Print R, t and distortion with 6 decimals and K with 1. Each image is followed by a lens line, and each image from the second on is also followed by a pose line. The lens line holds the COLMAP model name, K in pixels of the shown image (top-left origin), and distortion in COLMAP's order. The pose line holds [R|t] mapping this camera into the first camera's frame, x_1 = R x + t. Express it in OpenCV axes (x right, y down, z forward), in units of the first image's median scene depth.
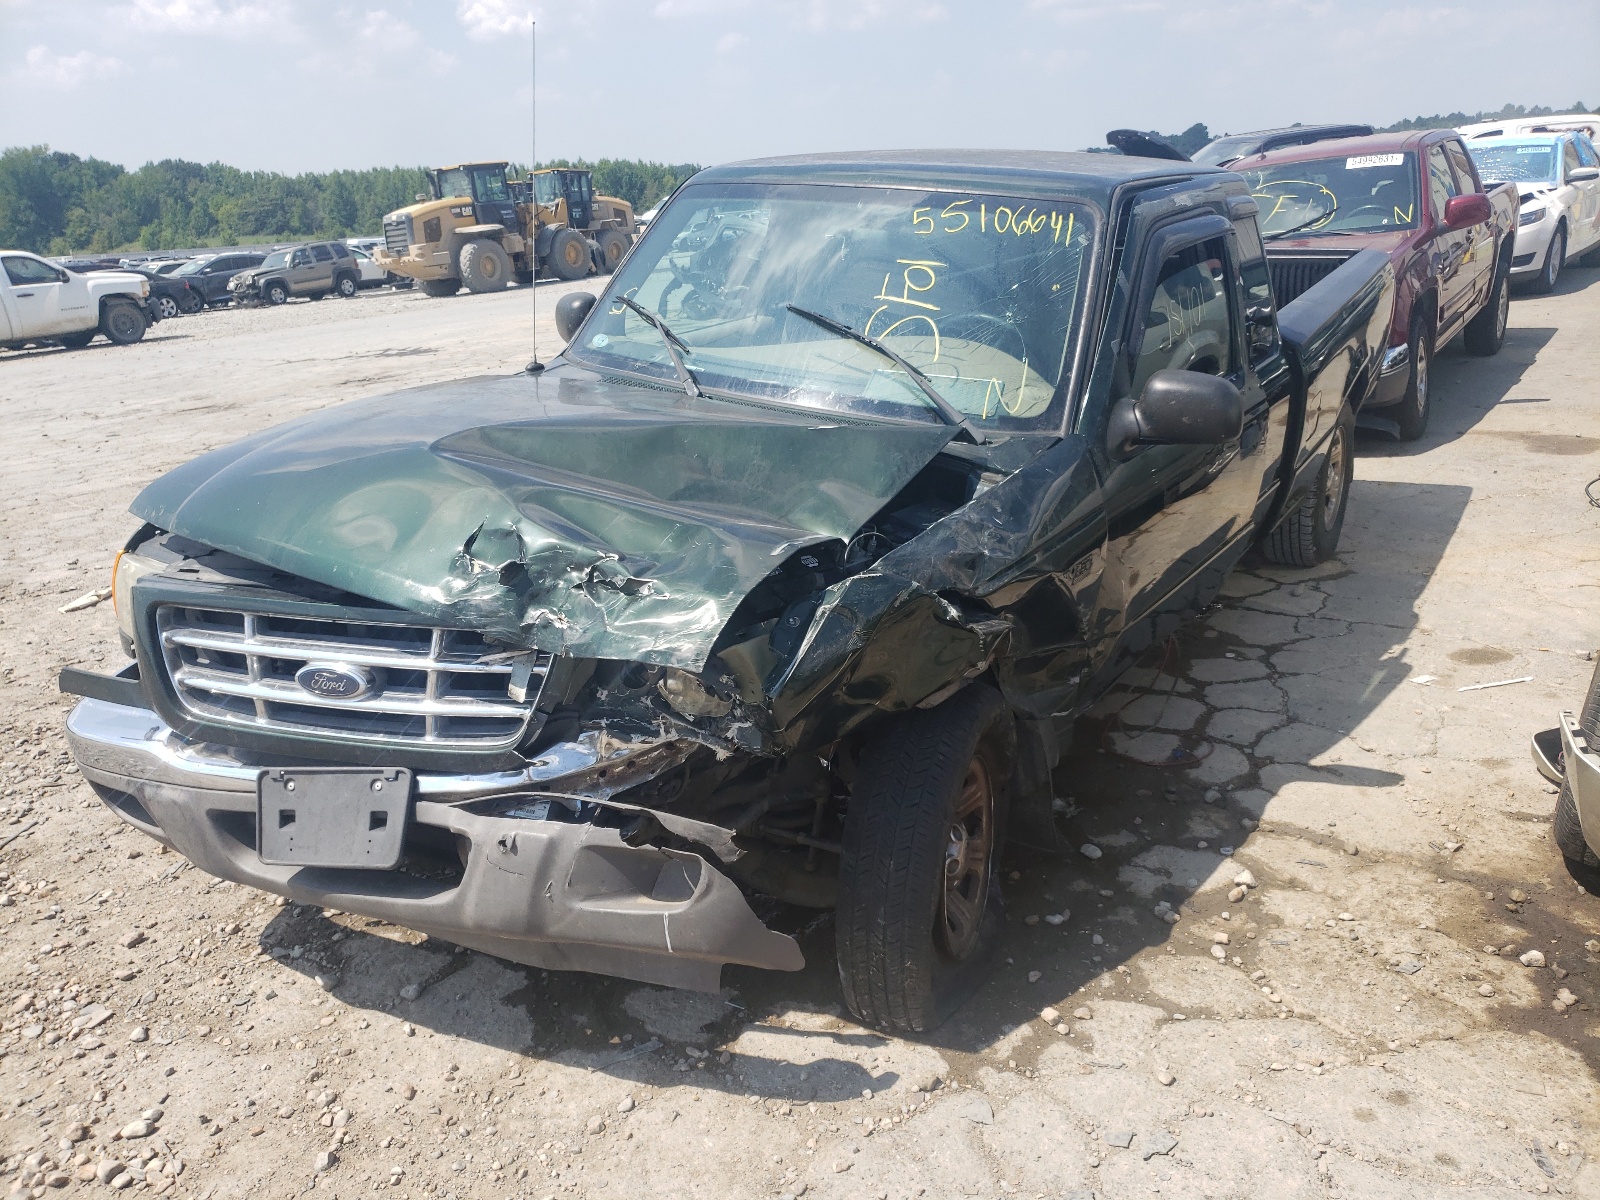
lens RADIAL K [[1215.3, 0, 801.4], [0, 1215.3, 650.8], [0, 0, 1]] dist [-0.010339, 0.065919]
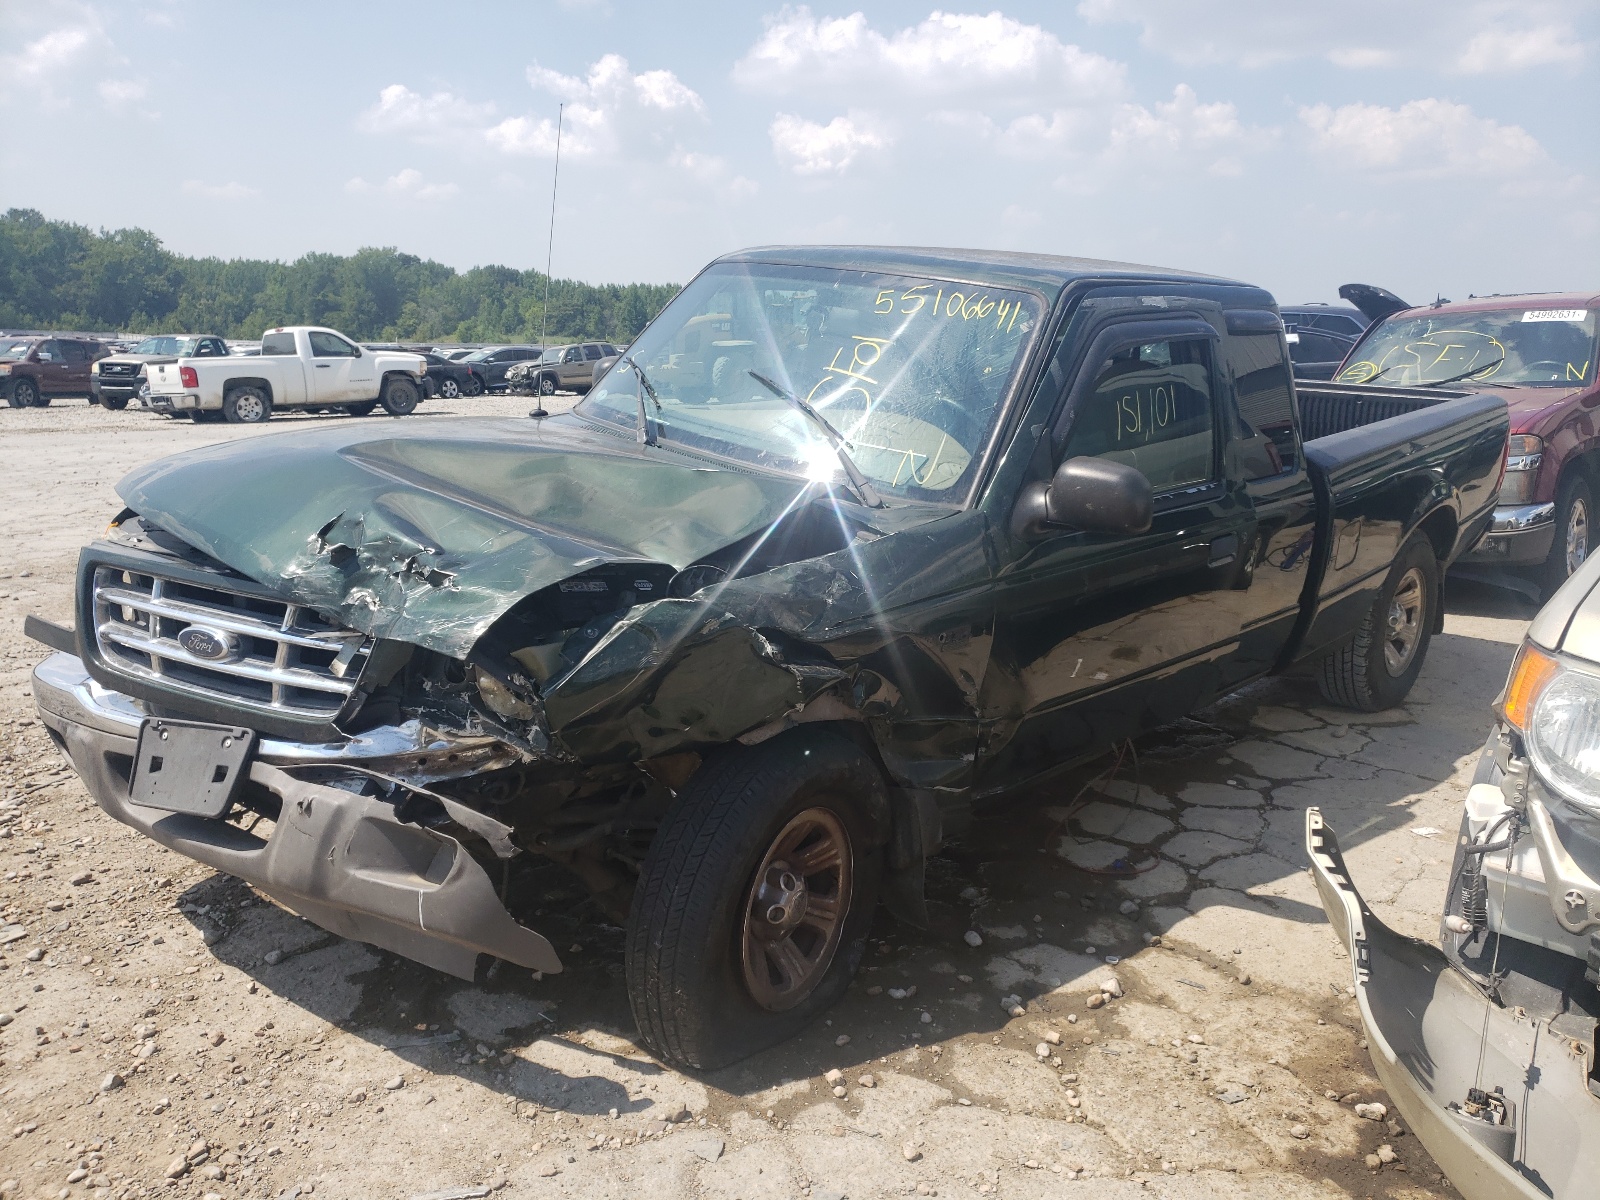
lens RADIAL K [[1215.3, 0, 801.4], [0, 1215.3, 650.8], [0, 0, 1]] dist [-0.010339, 0.065919]
pose [[0.978134, 0.118562, -0.170868, 0.306343], [-0.134344, 0.987374, -0.083931, 0.047610], [0.158760, 0.105051, 0.981713, 0.000794]]
